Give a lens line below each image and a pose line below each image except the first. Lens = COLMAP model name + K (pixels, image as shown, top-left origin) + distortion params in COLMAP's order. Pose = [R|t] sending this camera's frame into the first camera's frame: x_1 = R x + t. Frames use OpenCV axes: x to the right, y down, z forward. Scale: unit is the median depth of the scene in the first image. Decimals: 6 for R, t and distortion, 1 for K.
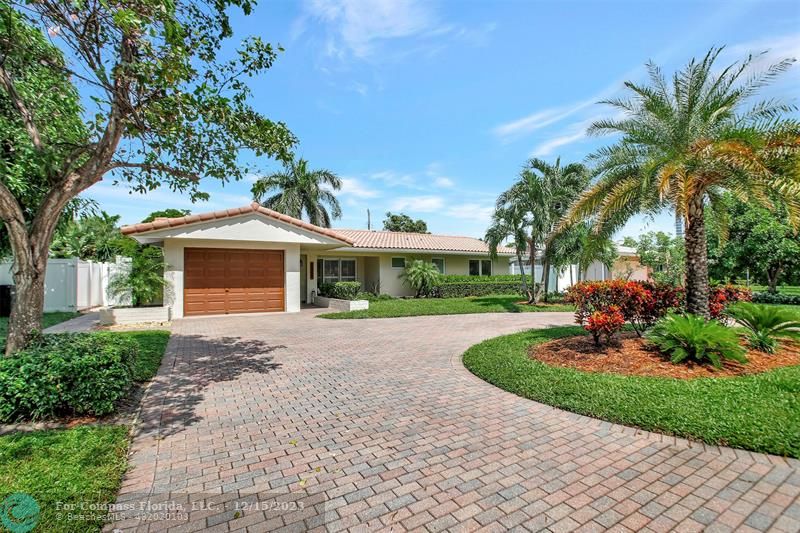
lens RADIAL K [[365.6, 0, 400.0], [0, 365.6, 266.5], [0, 0, 1]] dist [-0.000084, -0.000063]
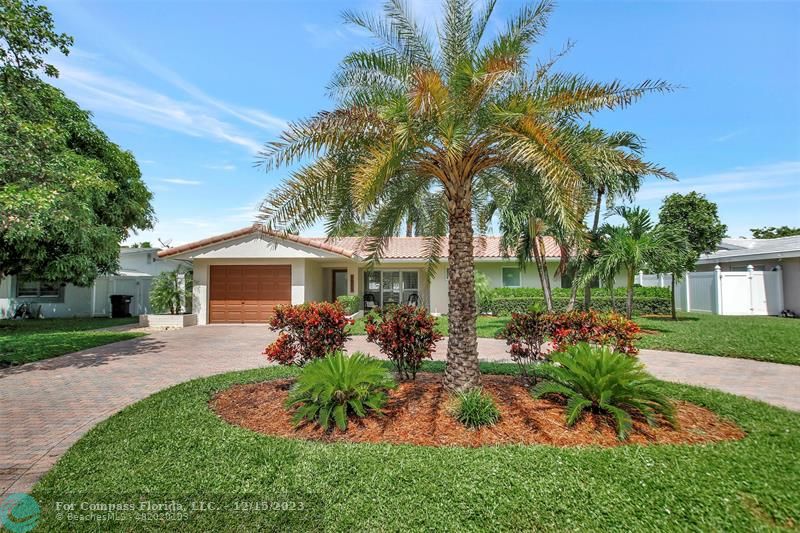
lens RADIAL K [[414.8, 0, 400.0], [0, 414.8, 266.5], [0, 0, 1]] dist [-0.000745, -0.000129]
pose [[0.873794, -0.021598, -0.485816, 0.569143], [0.012799, 0.999689, -0.021422, -0.011278], [0.486127, 0.012500, 0.873799, 0.116571]]
